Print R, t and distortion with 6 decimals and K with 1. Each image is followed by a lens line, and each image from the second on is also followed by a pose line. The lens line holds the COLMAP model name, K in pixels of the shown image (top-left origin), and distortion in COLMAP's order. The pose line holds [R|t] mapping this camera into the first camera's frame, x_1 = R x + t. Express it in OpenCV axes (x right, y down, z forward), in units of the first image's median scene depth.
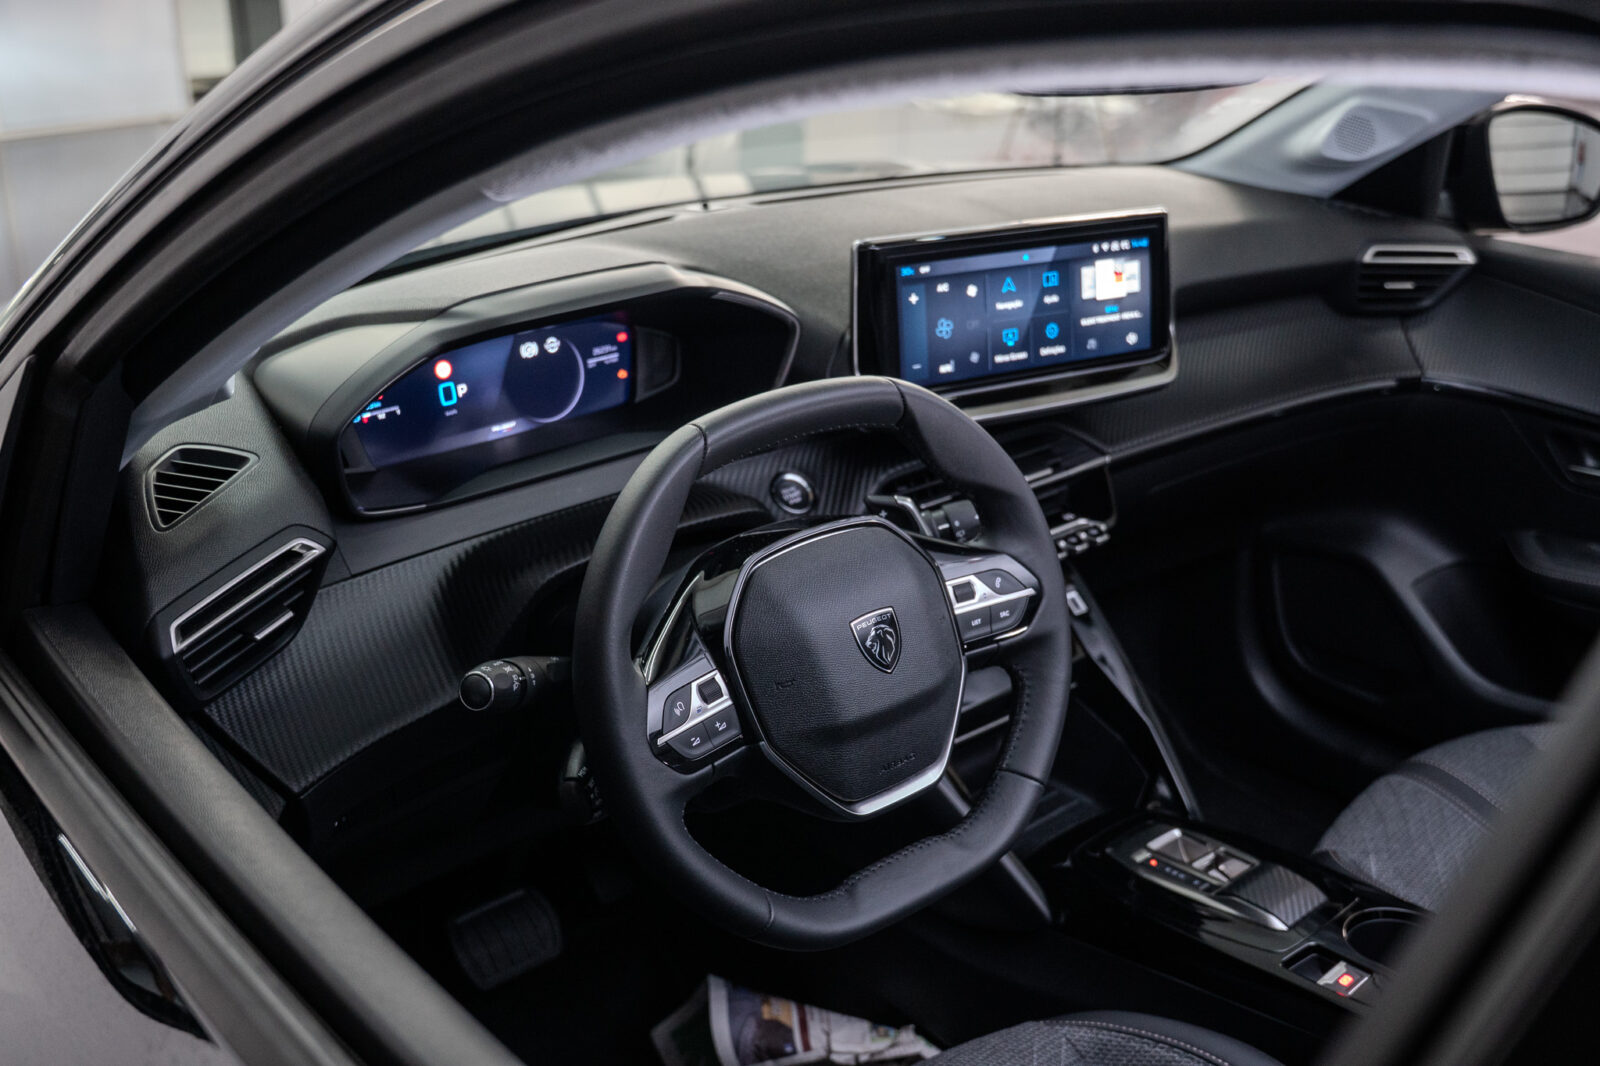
lens RADIAL K [[1660.0, 0, 811.2], [0, 1660.0, 524.0], [0, 0, 1]] dist [-0.120224, 0.000000]
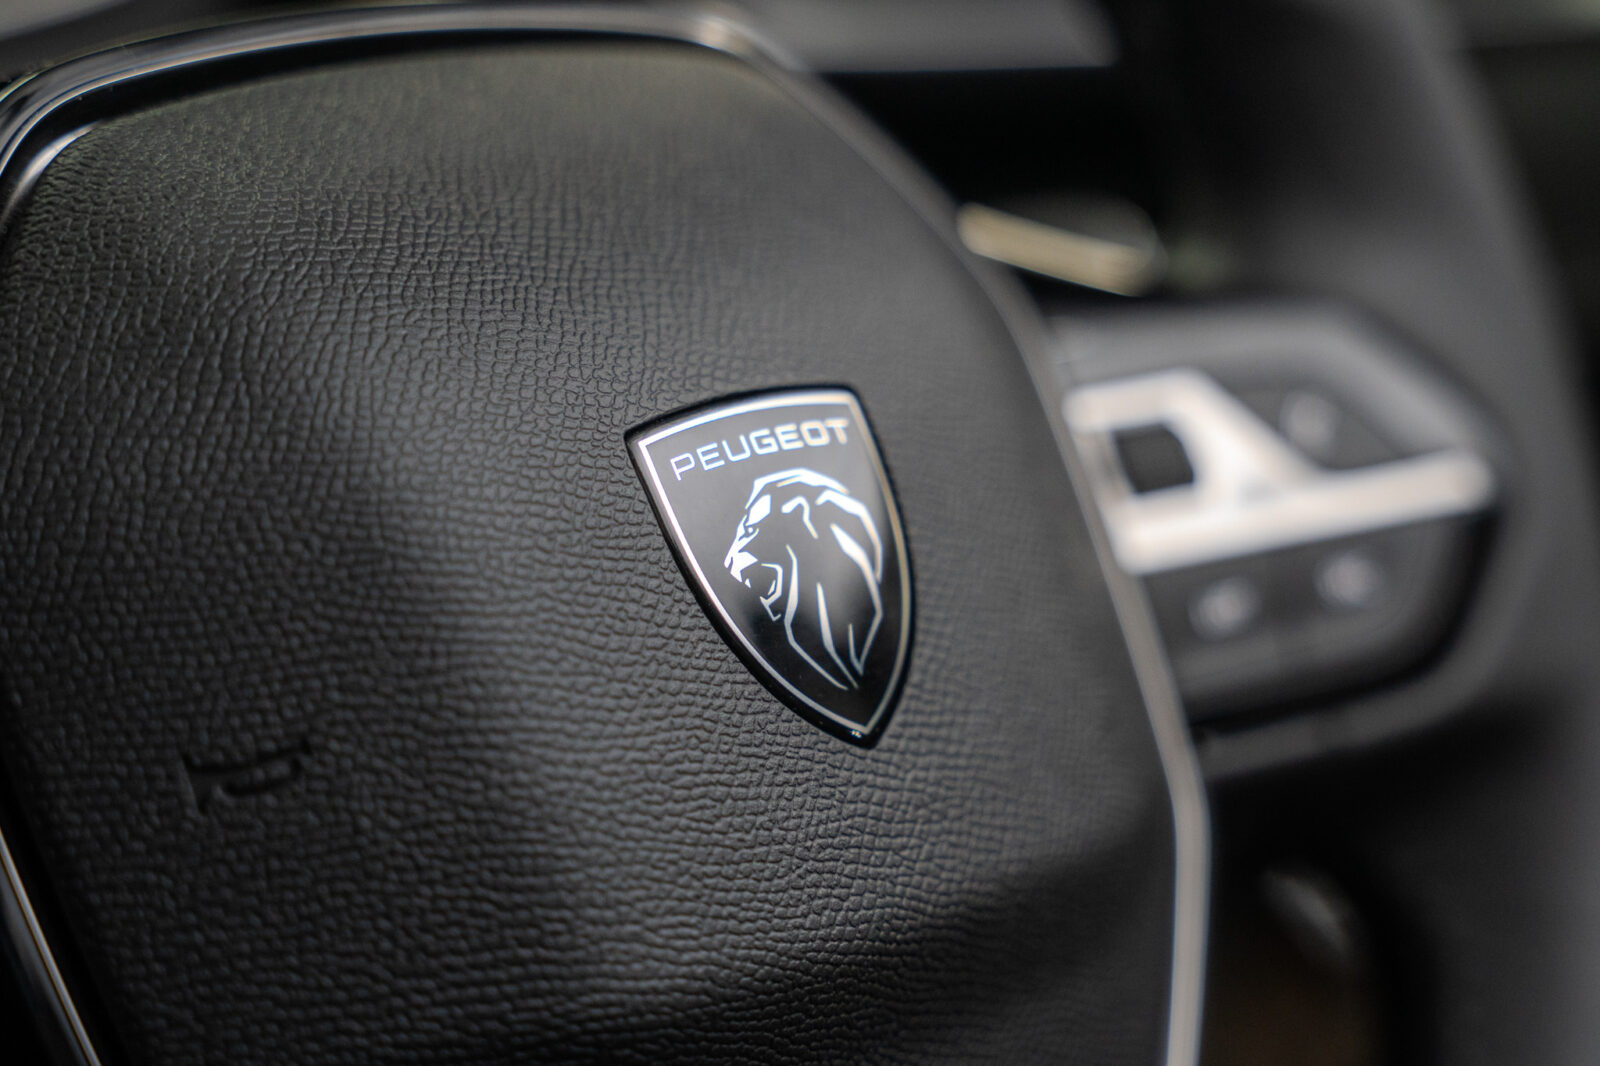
lens RADIAL K [[4007.0, 0, 800.9], [0, 4007.0, 532.4], [0, 0, 1]] dist [0.063239, 0.000000]
pose [[0.990738, -0.016772, 0.134749, -0.011153], [0.037733, 0.987265, -0.154543, 0.099604], [-0.130441, 0.158196, 0.978754, 0.445169]]
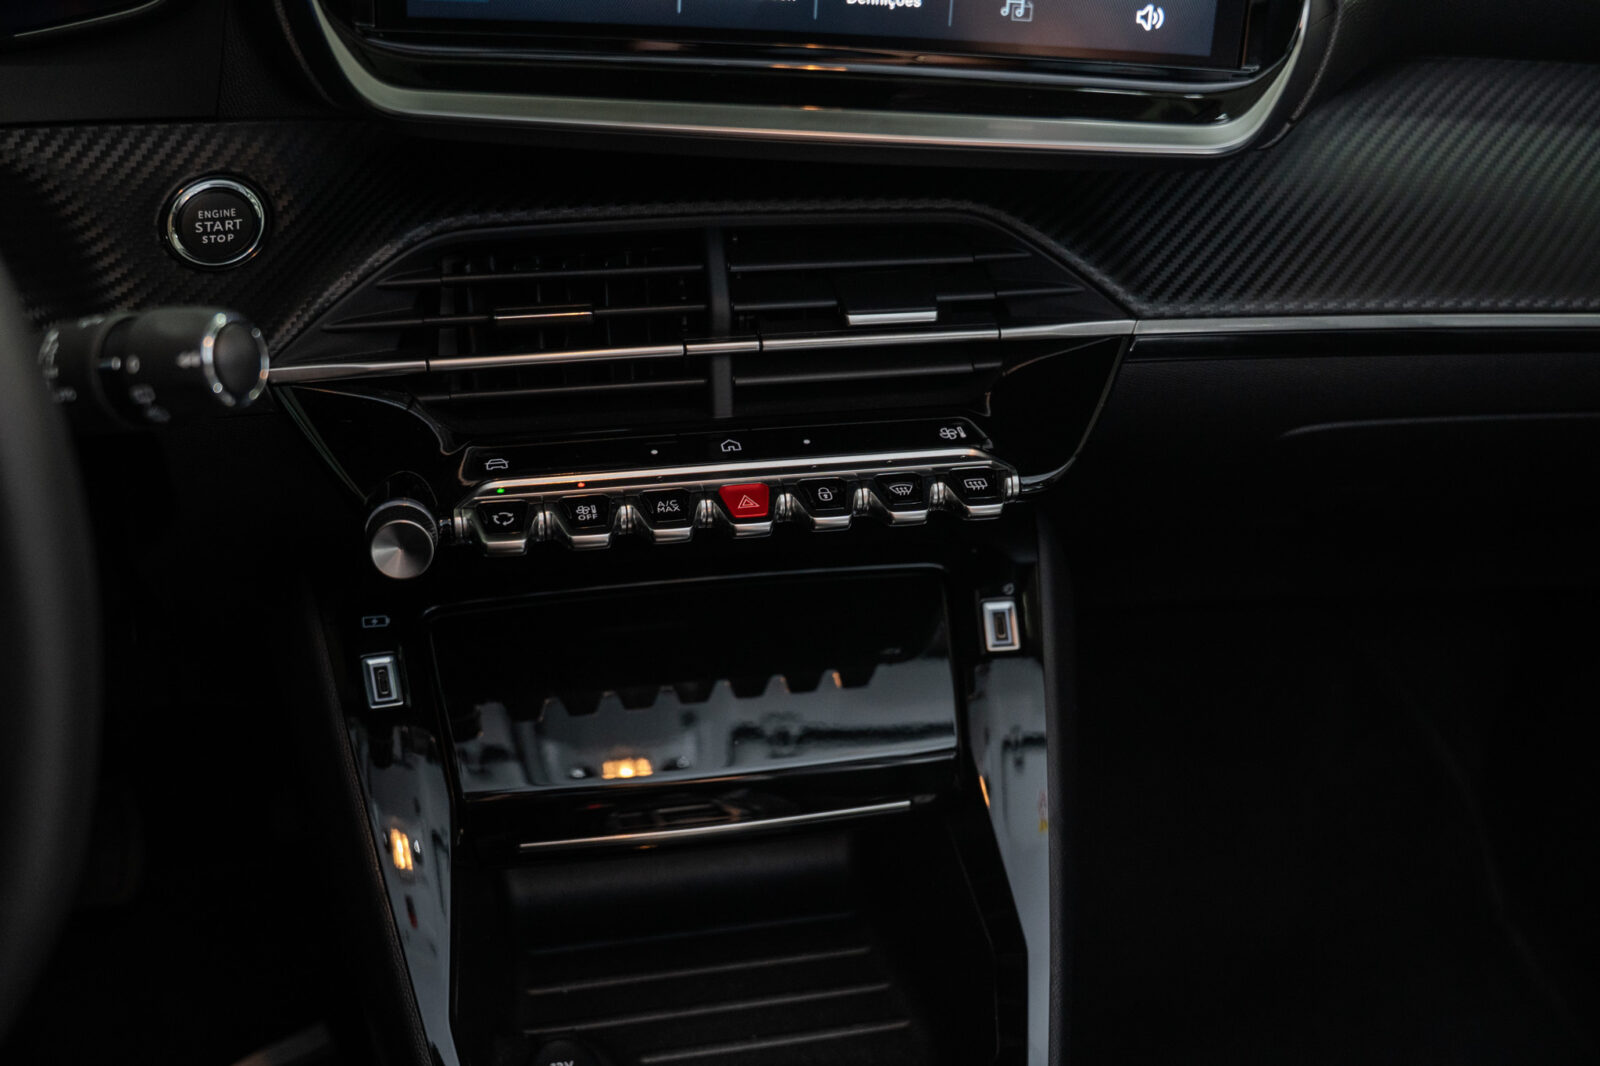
lens RADIAL K [[1660.0, 0, 798.1], [0, 1660.0, 500.1], [0, 0, 1]] dist [-0.120224, 0.000000]
pose [[0.880150, 0.276745, -0.385678, 0.319756], [-0.222777, 0.958257, 0.179205, -0.060752], [0.419173, -0.071808, 0.905062, 0.672142]]
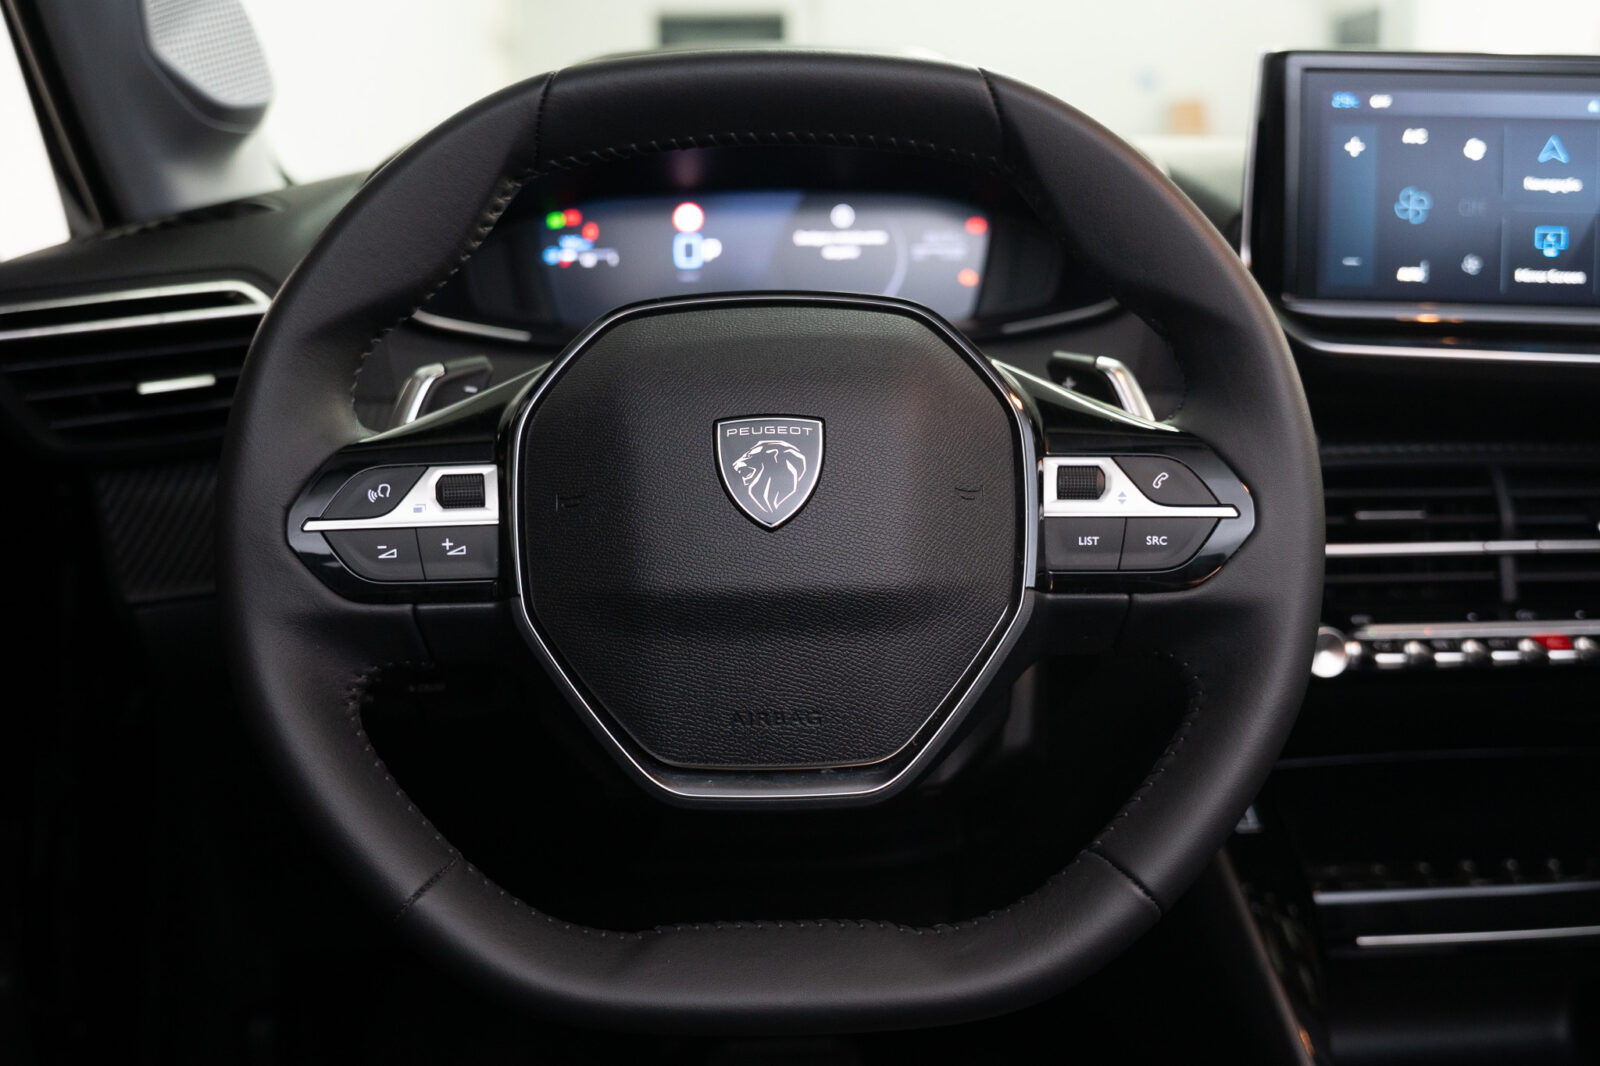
lens RADIAL K [[1660.0, 0, 812.8], [0, 1660.0, 530.7], [0, 0, 1]] dist [-0.120224, 0.000000]
pose [[0.777600, 0.114722, -0.618205, 0.285561], [-0.234845, 0.965049, -0.116309, 0.110974], [0.583255, 0.235624, 0.777364, 0.454887]]
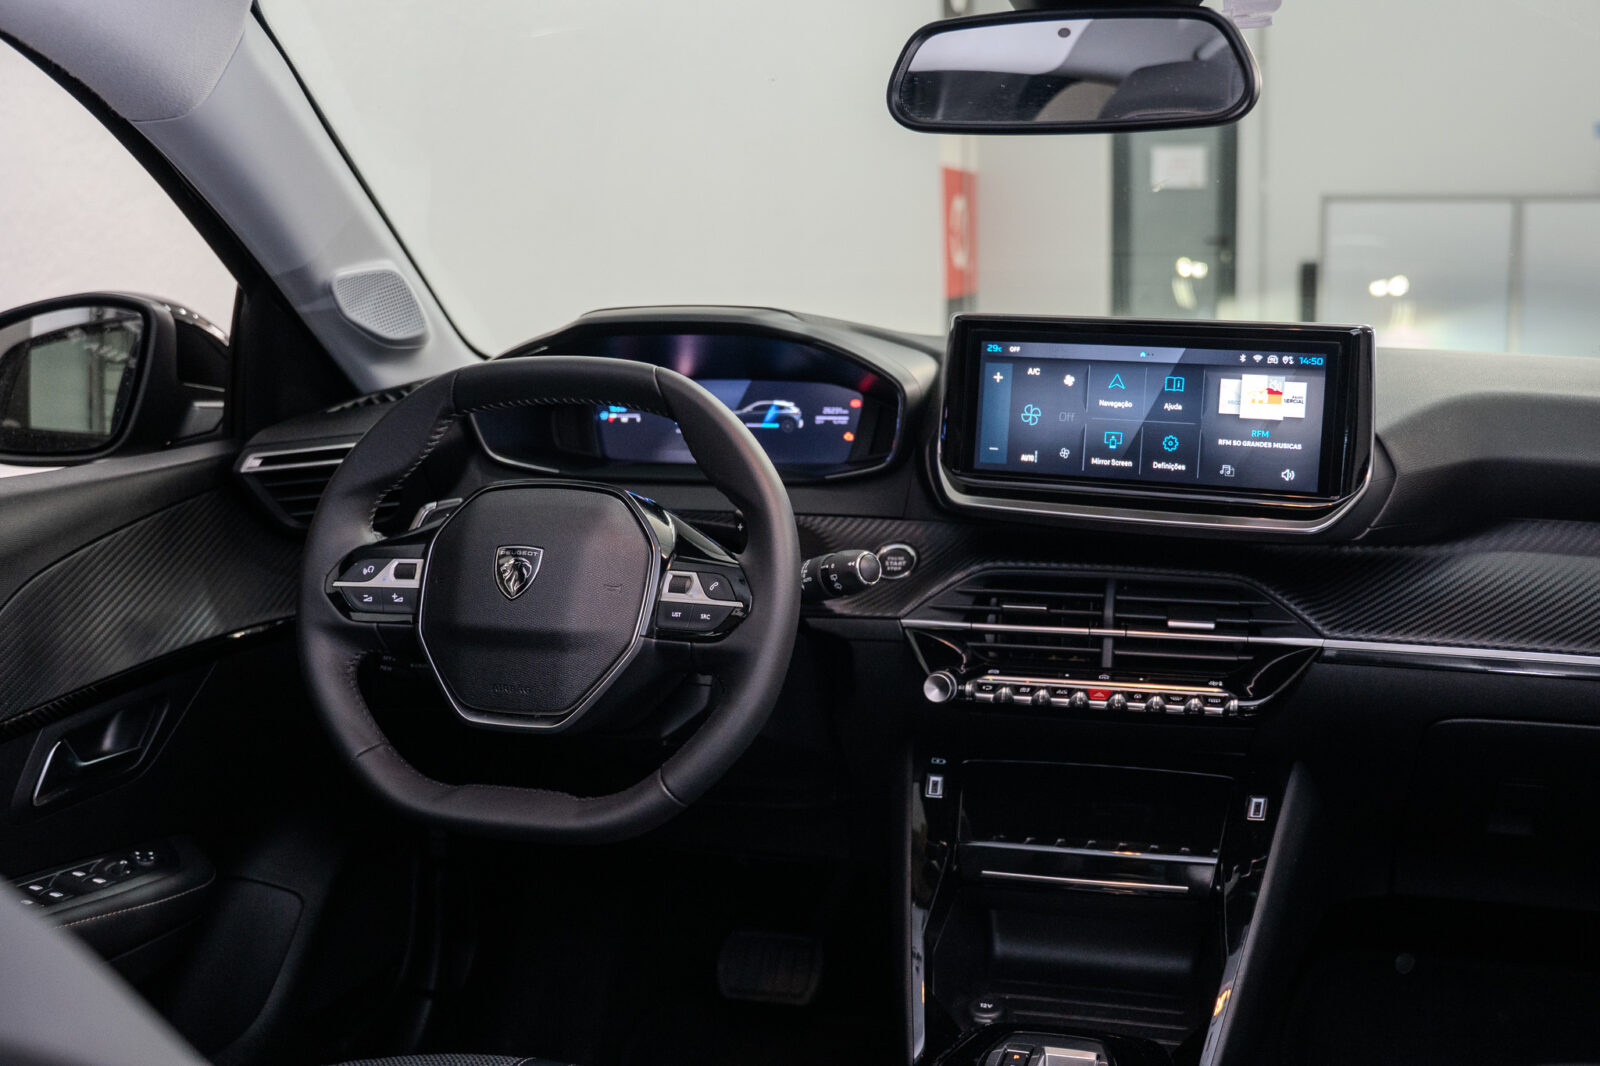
lens RADIAL K [[1660.0, 0, 796.7], [0, 1660.0, 529.9], [0, 0, 1]] dist [-0.120224, 0.000000]
pose [[0.539398, 0.138796, -0.830533, 0.799559], [-0.309766, 0.949865, -0.042442, 0.024988], [0.783004, 0.280164, 0.555350, 0.393744]]
